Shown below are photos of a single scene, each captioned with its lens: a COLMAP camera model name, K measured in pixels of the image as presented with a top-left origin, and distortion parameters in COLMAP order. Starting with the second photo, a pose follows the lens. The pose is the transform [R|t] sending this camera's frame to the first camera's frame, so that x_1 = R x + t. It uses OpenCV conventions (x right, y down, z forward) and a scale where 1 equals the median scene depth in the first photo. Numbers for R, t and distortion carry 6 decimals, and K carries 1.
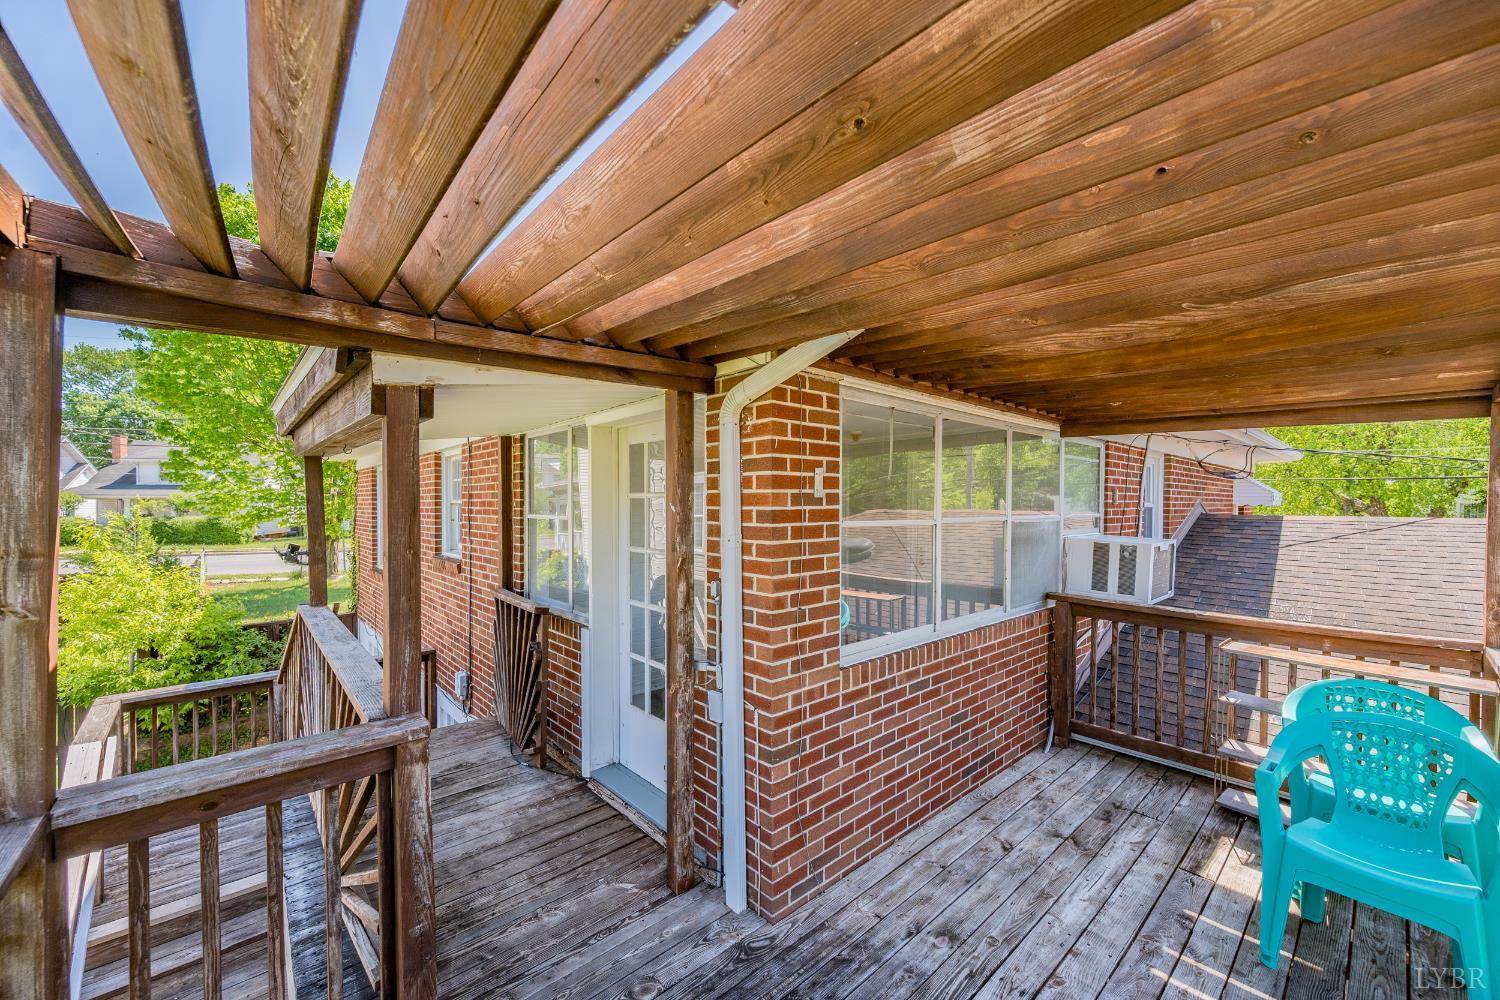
lens RADIAL K [[579.4, 0, 754.1], [0, 579.4, 501.3], [0, 0, 1]] dist [-0.002304, -0.000471]
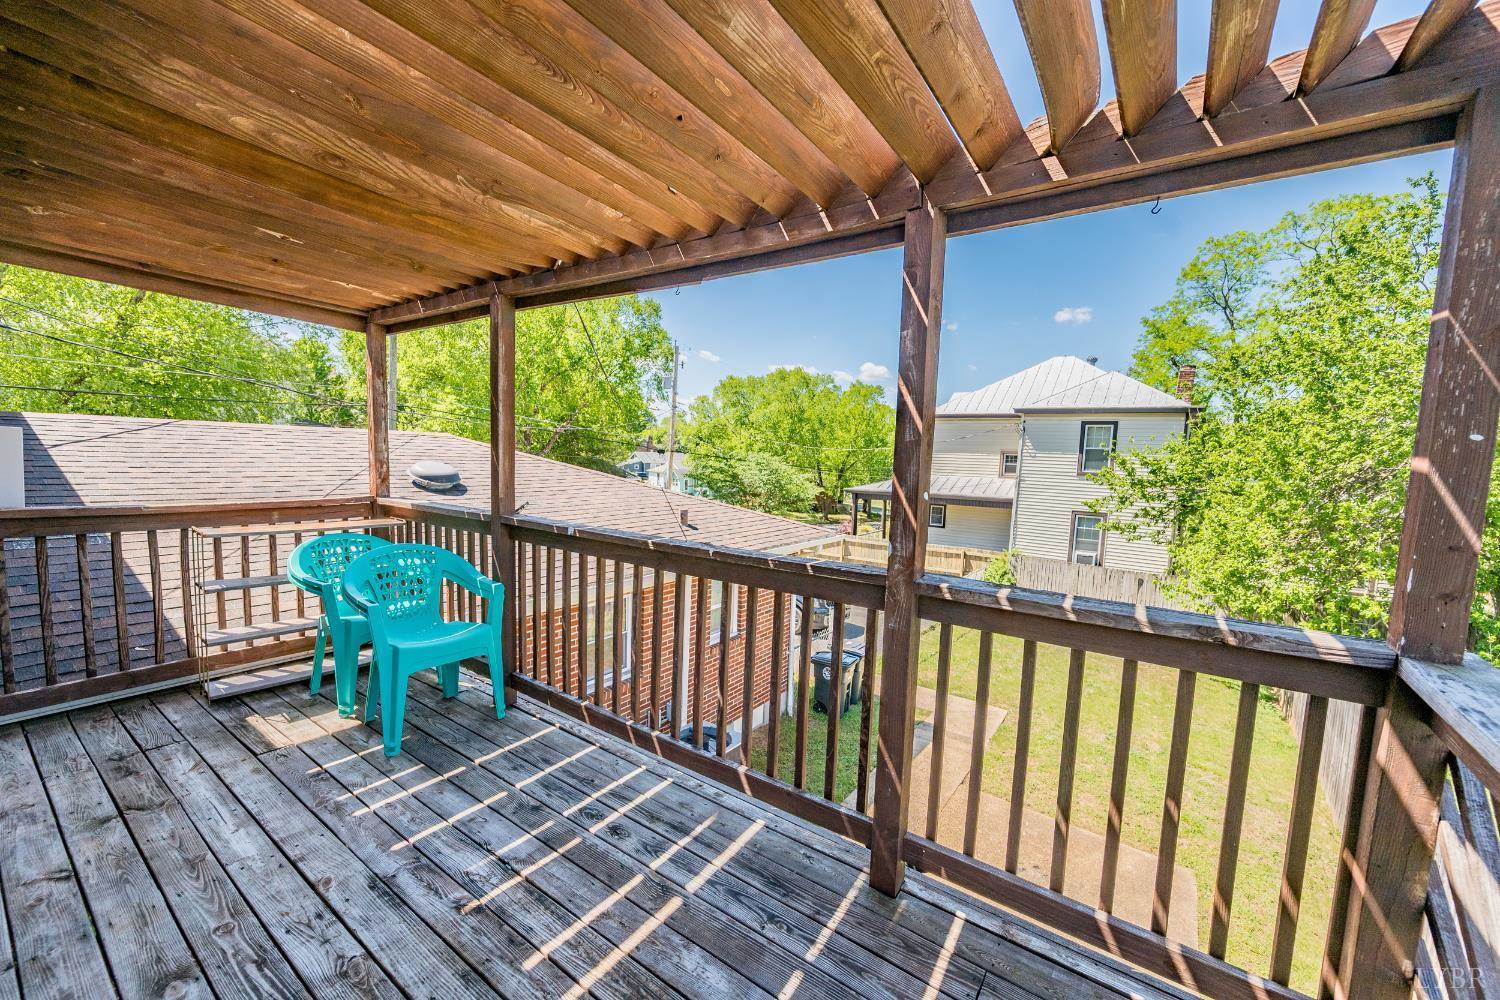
lens RADIAL K [[579.4, 0, 755.0], [0, 579.4, 508.8], [0, 0, 1]] dist [-0.002304, -0.000471]
pose [[-0.225451, -0.105069, 0.968572, -0.327458], [-0.041749, 0.994296, 0.098142, 0.099187], [-0.973360, -0.018311, -0.228552, 0.418520]]
